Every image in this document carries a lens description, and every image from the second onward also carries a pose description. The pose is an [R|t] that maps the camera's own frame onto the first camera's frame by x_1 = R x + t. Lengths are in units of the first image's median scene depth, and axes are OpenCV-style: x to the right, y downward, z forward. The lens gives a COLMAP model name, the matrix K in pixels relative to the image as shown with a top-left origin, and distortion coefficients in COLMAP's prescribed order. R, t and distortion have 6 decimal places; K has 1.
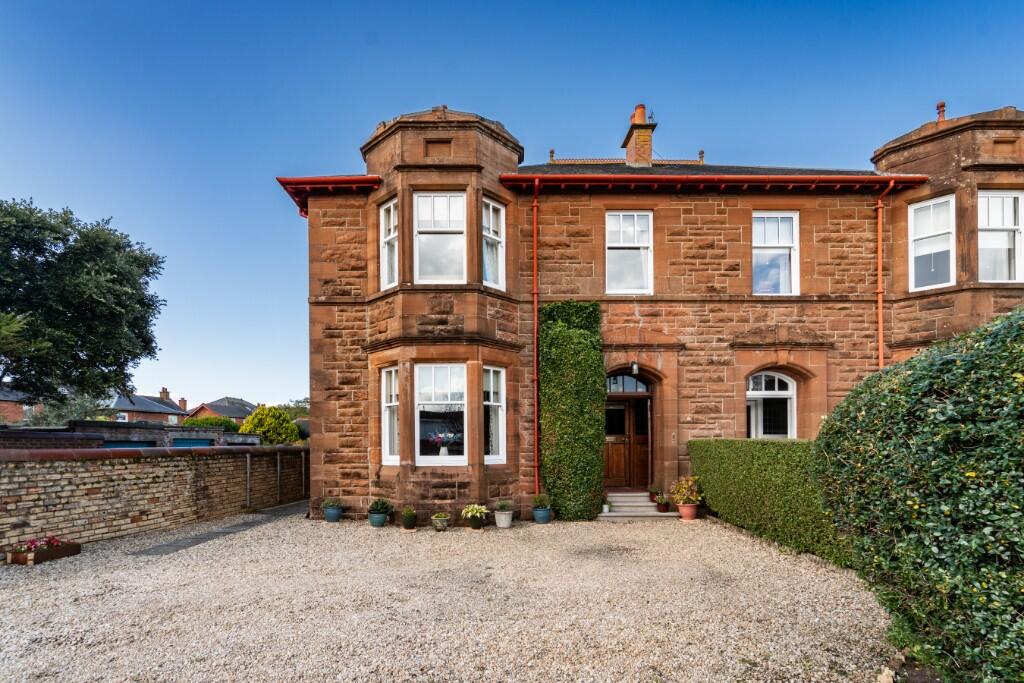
lens RADIAL K [[469.5, 0, 488.5], [0, 469.5, 442.7], [0, 0, 1]] dist [-0.001369, -0.000171]
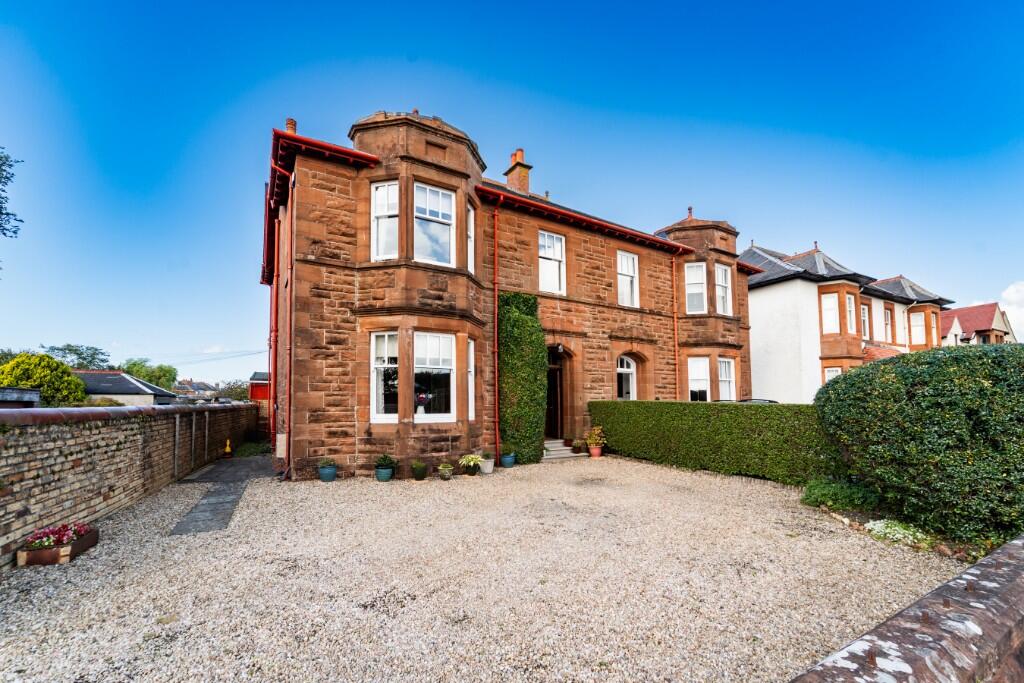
lens RADIAL K [[424.1, 0, 496.2], [0, 424.1, 378.8], [0, 0, 1]] dist [-0.003019, -0.000913]
pose [[0.866541, 0.031362, 0.498120, -0.453817], [-0.004202, 0.998447, -0.055553, 0.000042], [-0.499089, 0.046046, 0.865327, 0.032483]]
